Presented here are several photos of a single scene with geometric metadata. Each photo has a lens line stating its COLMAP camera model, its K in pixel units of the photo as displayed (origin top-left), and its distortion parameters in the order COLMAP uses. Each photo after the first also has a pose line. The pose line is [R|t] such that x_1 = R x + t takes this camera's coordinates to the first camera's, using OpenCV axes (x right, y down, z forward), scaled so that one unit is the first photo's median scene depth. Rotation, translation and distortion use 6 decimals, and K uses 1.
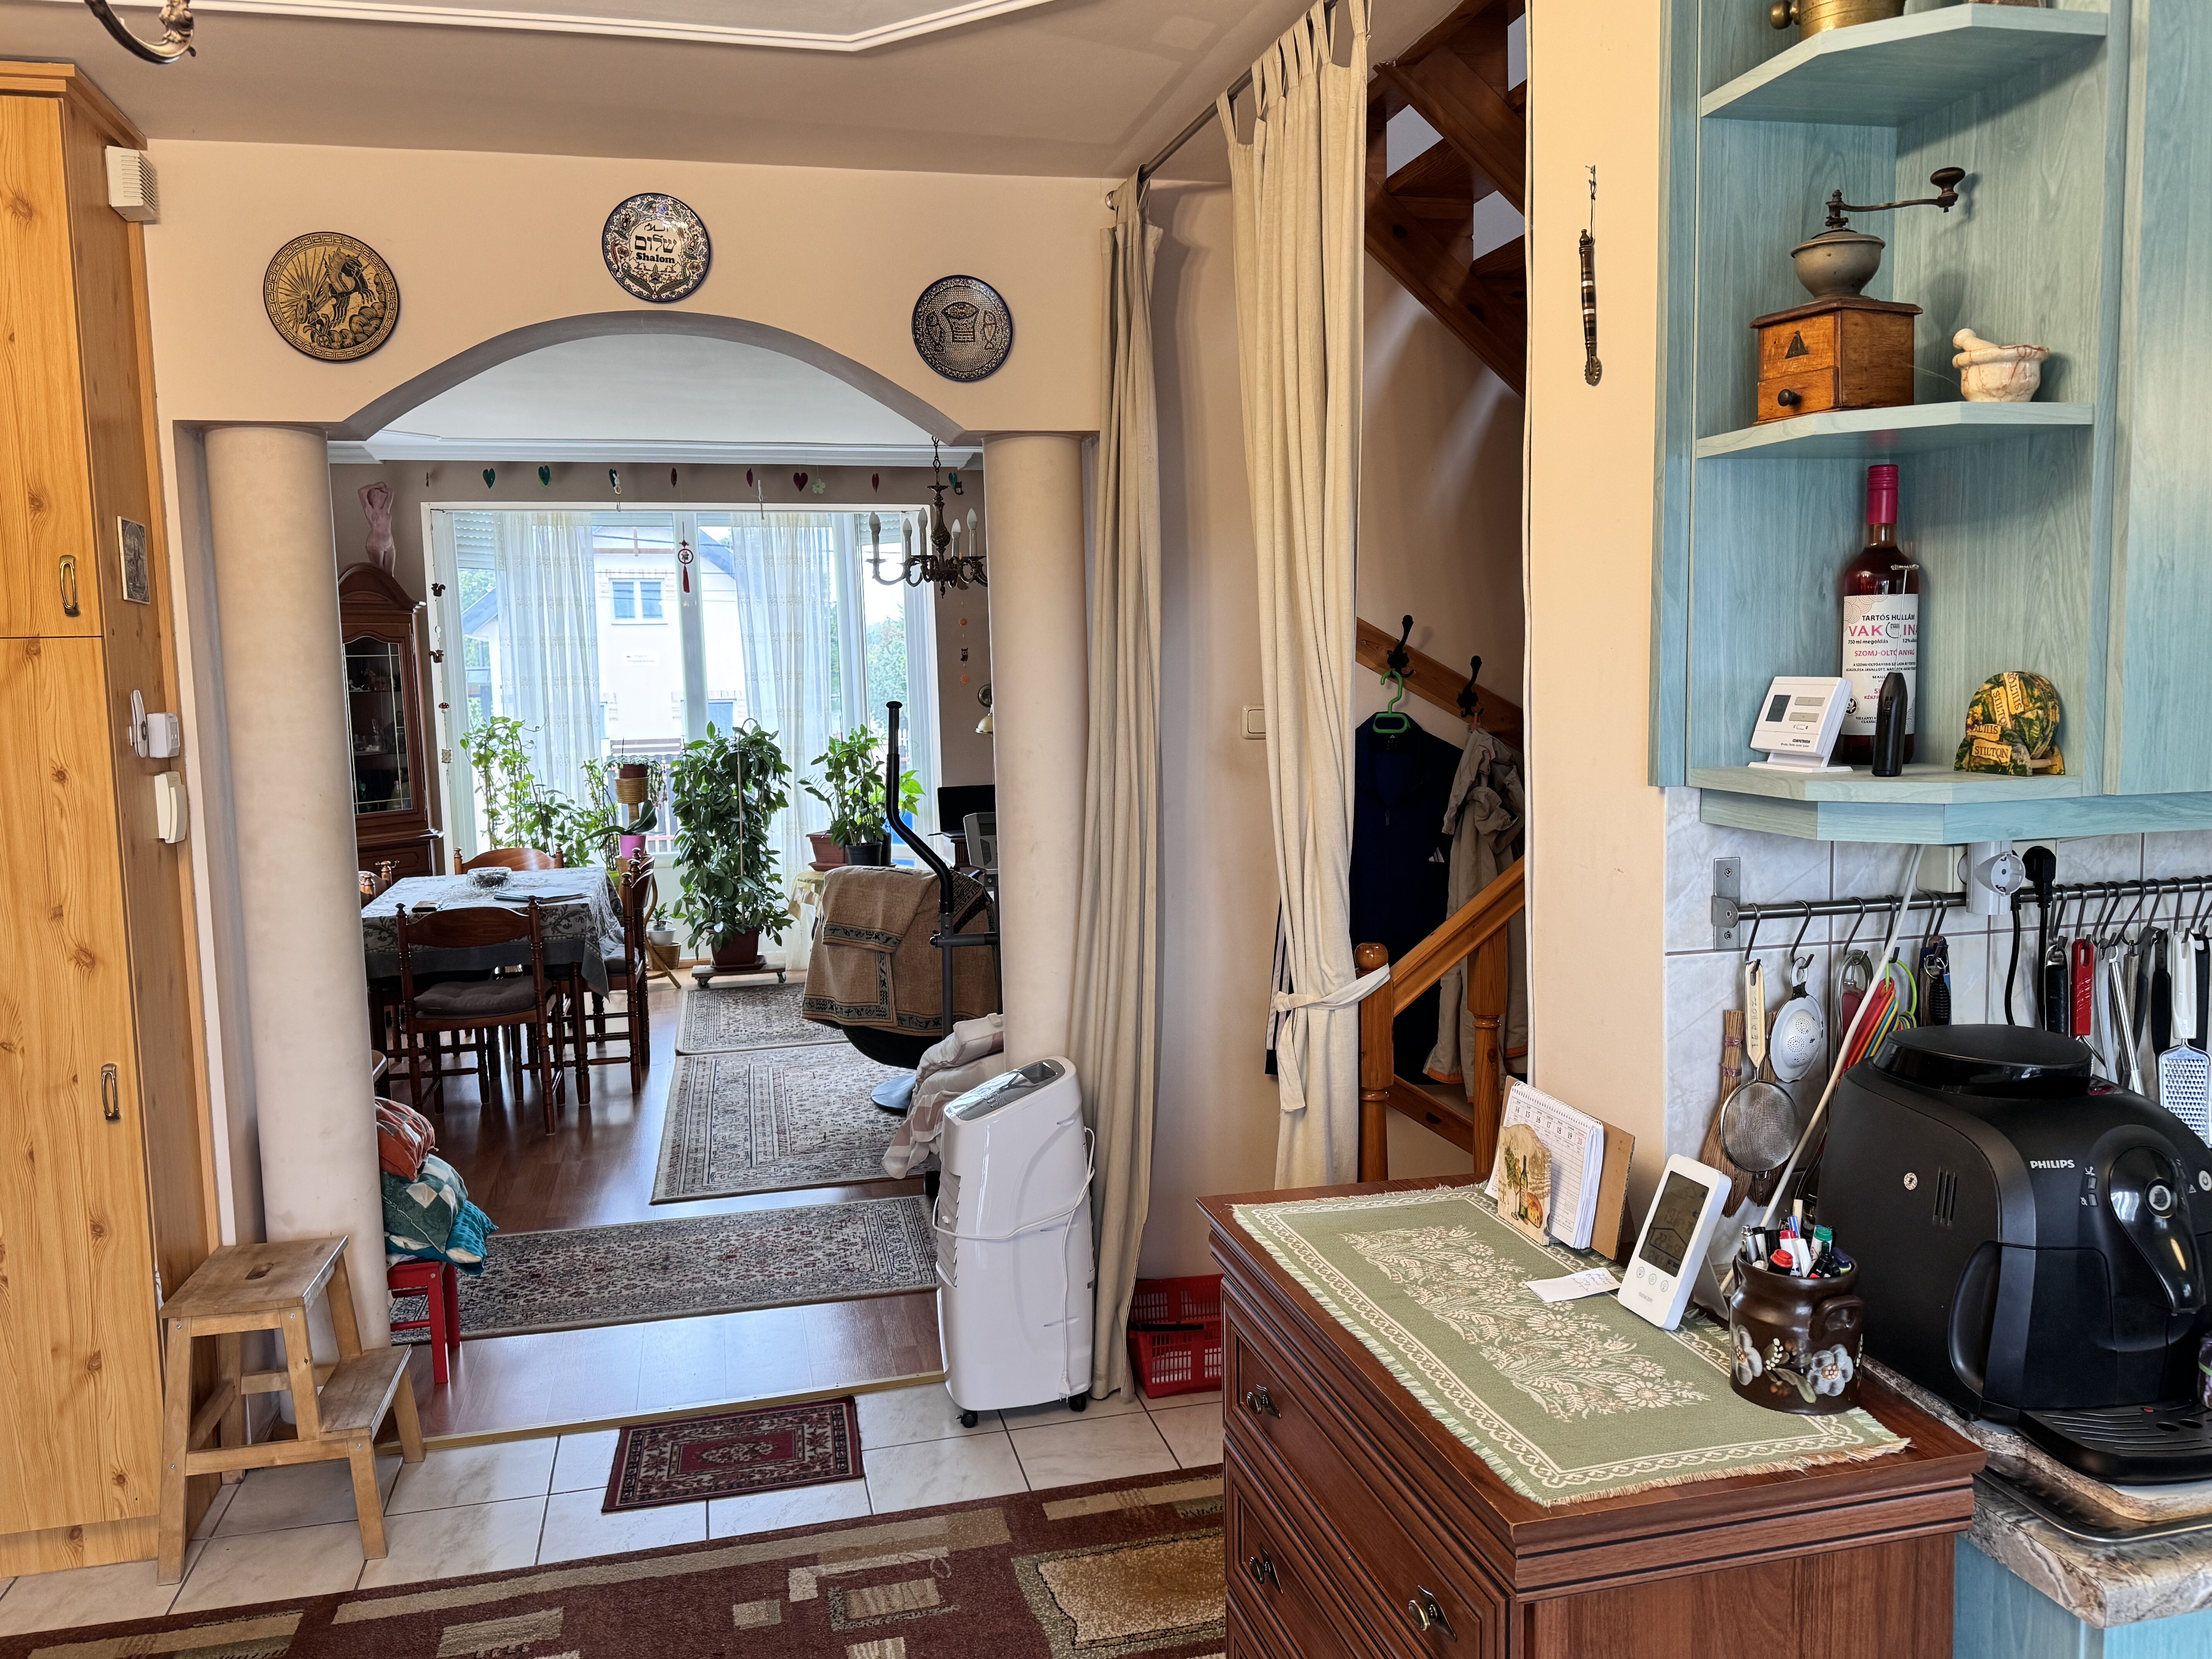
lens RADIAL K [[1748.3, 0, 1146.5], [0, 1748.3, 843.5], [0, 0, 1]] dist [0.038893, -0.033937]
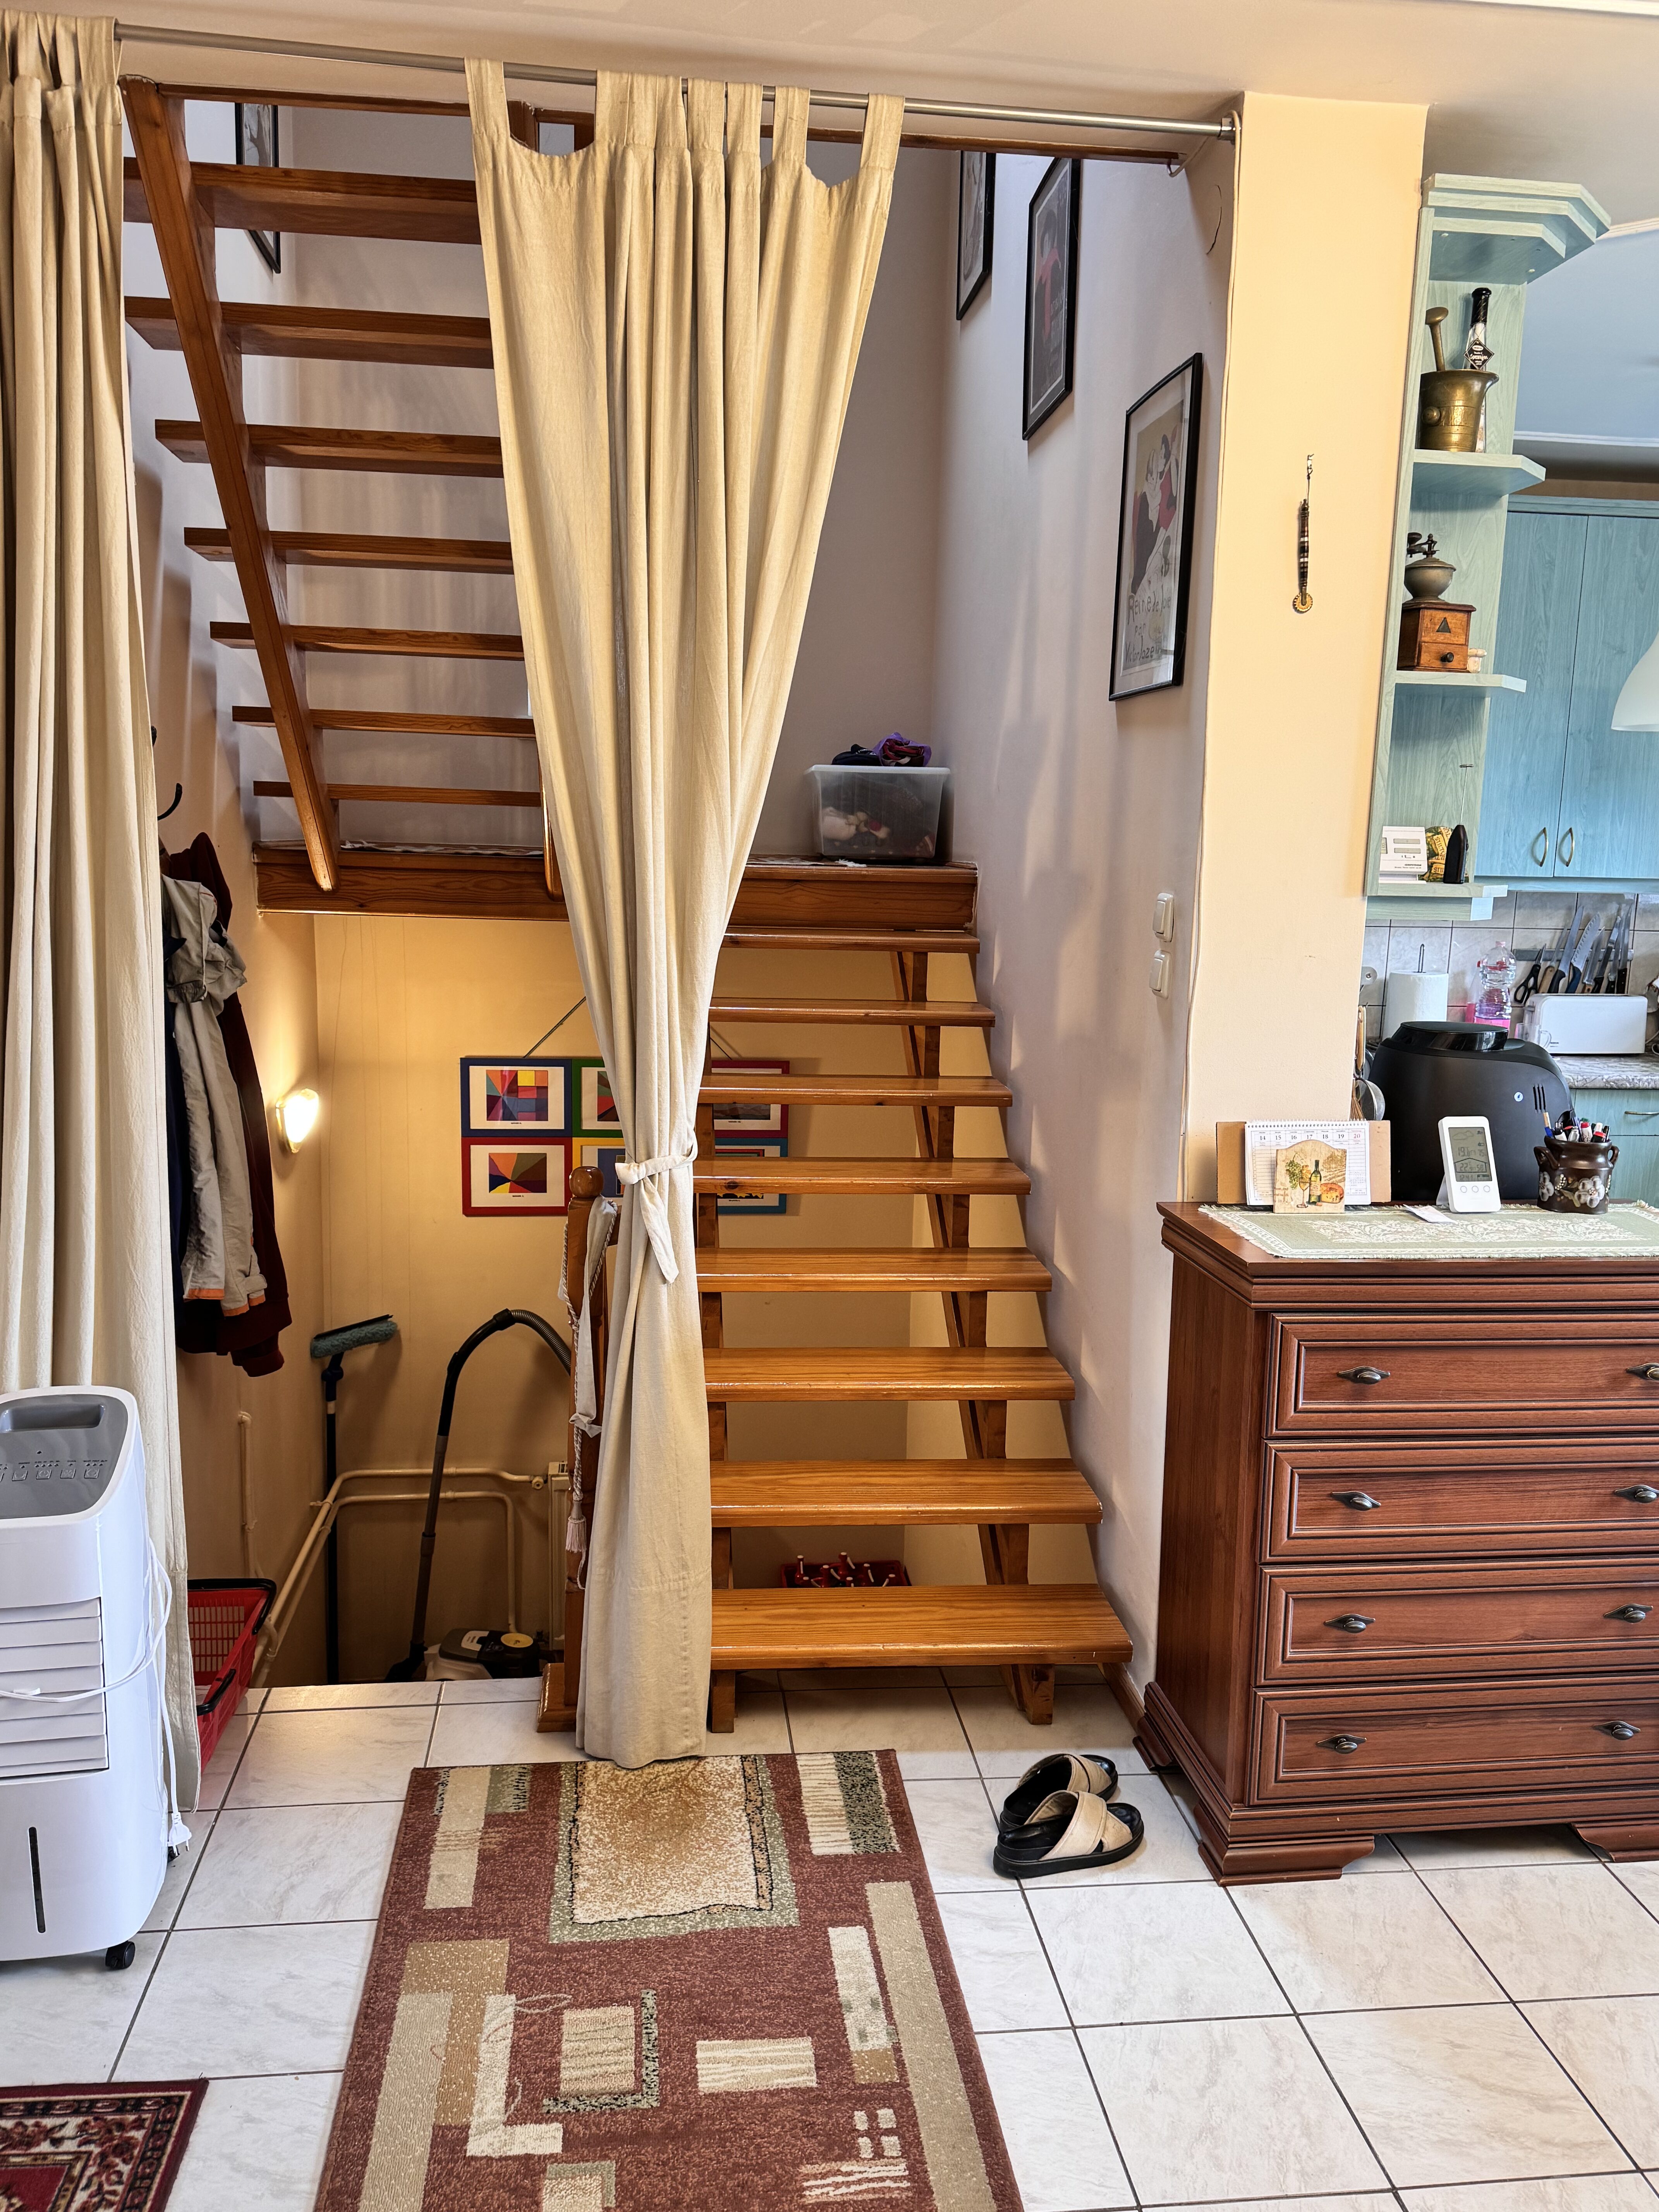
lens RADIAL K [[1748.3, 0, 834.4], [0, 1748.3, 1117.4], [0, 0, 1]] dist [0.038893, -0.033937]
pose [[0.131439, -0.136931, 0.981822, -1.468804], [0.078108, 0.988766, 0.127443, -0.081460], [-0.988242, 0.059937, 0.140658, 1.414055]]
